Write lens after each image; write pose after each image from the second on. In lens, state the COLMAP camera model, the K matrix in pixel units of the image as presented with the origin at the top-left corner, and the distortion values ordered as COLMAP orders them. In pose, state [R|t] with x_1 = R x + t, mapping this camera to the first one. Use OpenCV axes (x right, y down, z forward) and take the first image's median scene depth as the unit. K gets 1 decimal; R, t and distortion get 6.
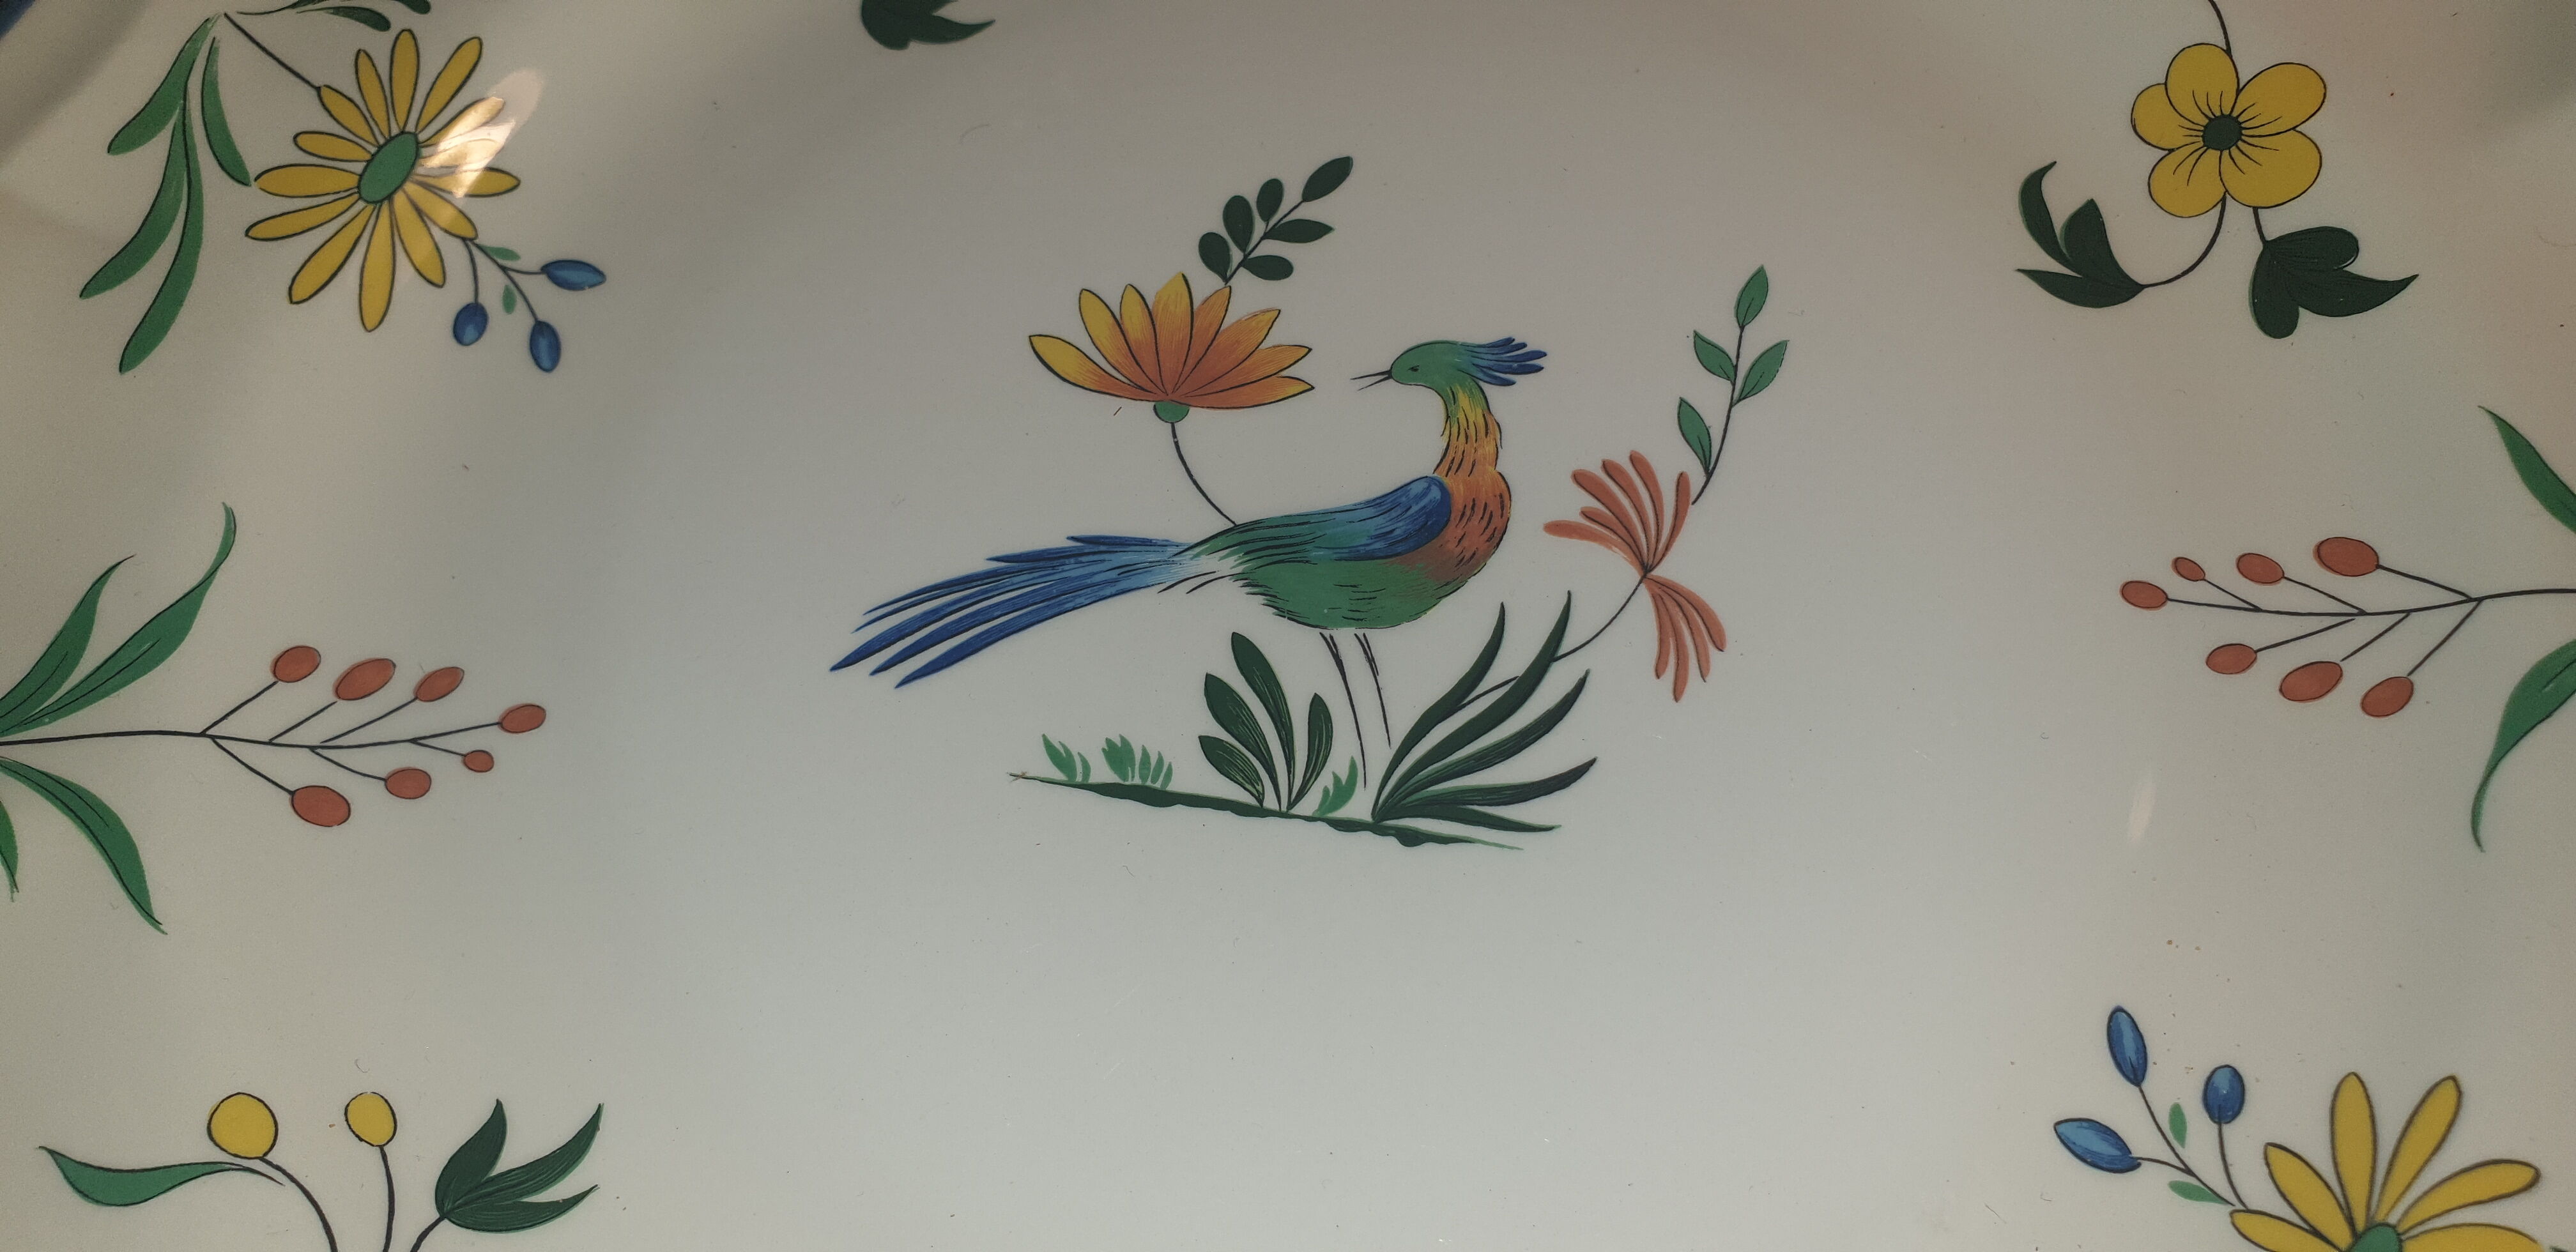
lens RADIAL K [[2116.9, 0, 1288.6], [0, 2116.9, 467.4], [0, 0, 1]] dist [-0.004662, 0.001997]
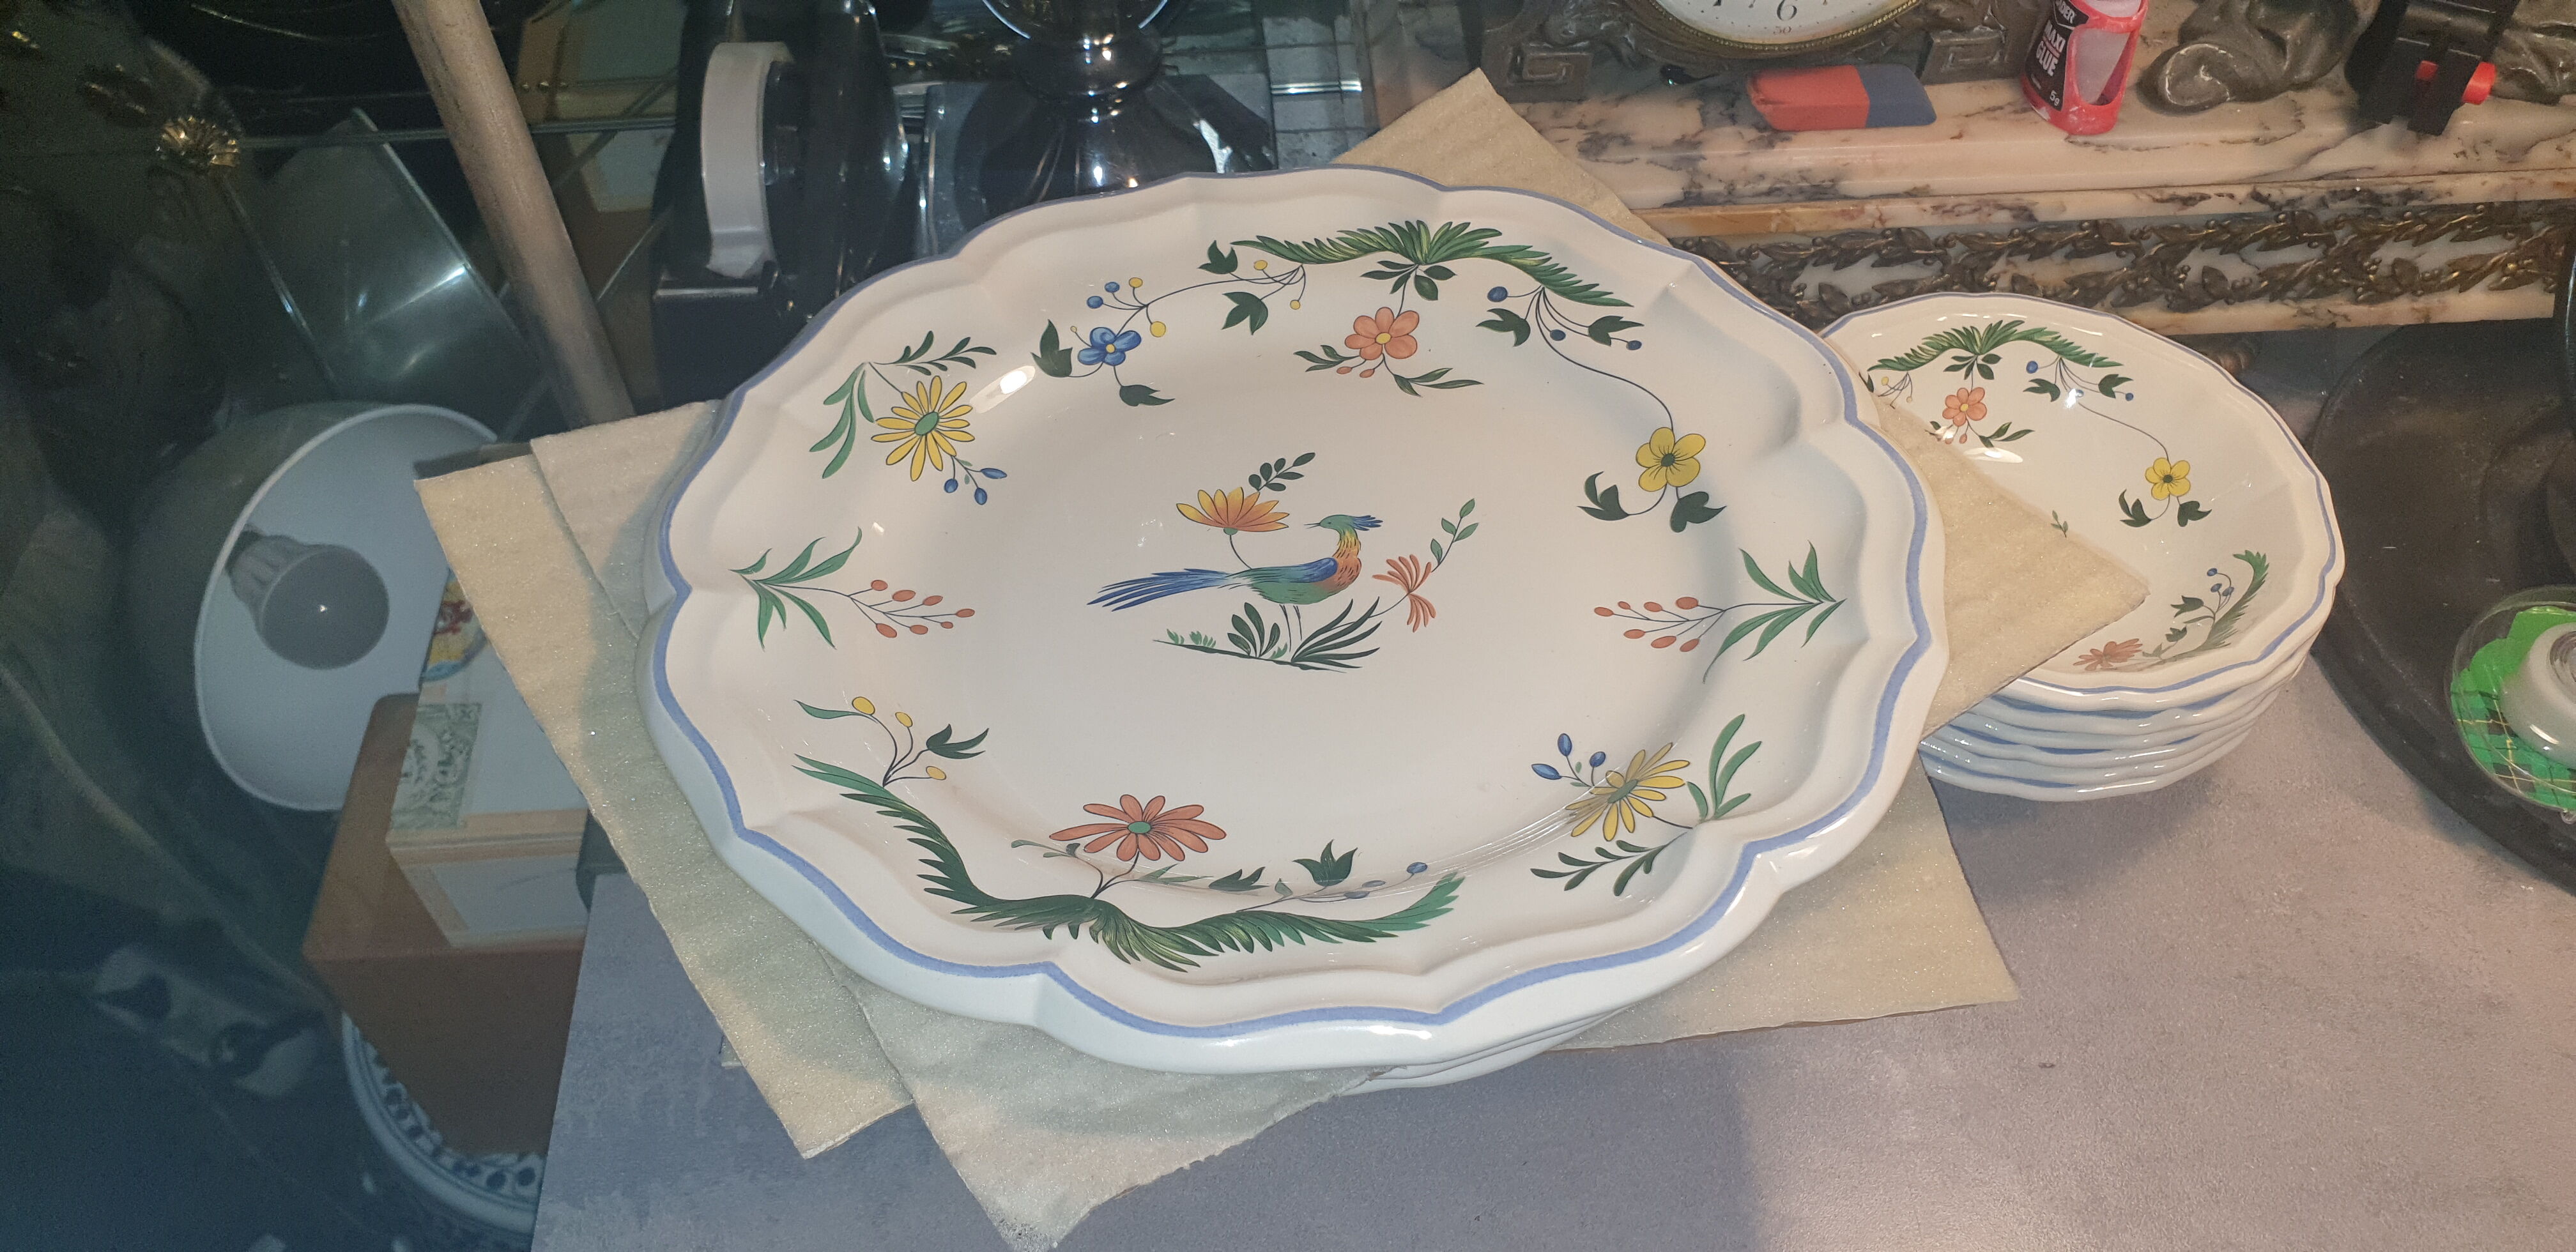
lens RADIAL K [[1837.9, 0, 1288.0], [0, 1837.9, 626.0], [0, 0, 1]] dist [0.093088, -0.001207]
pose [[0.995230, 0.077452, -0.059322, 0.155192], [-0.089905, 0.964217, -0.249406, 0.640362], [0.037882, 0.253549, 0.966580, -1.104641]]
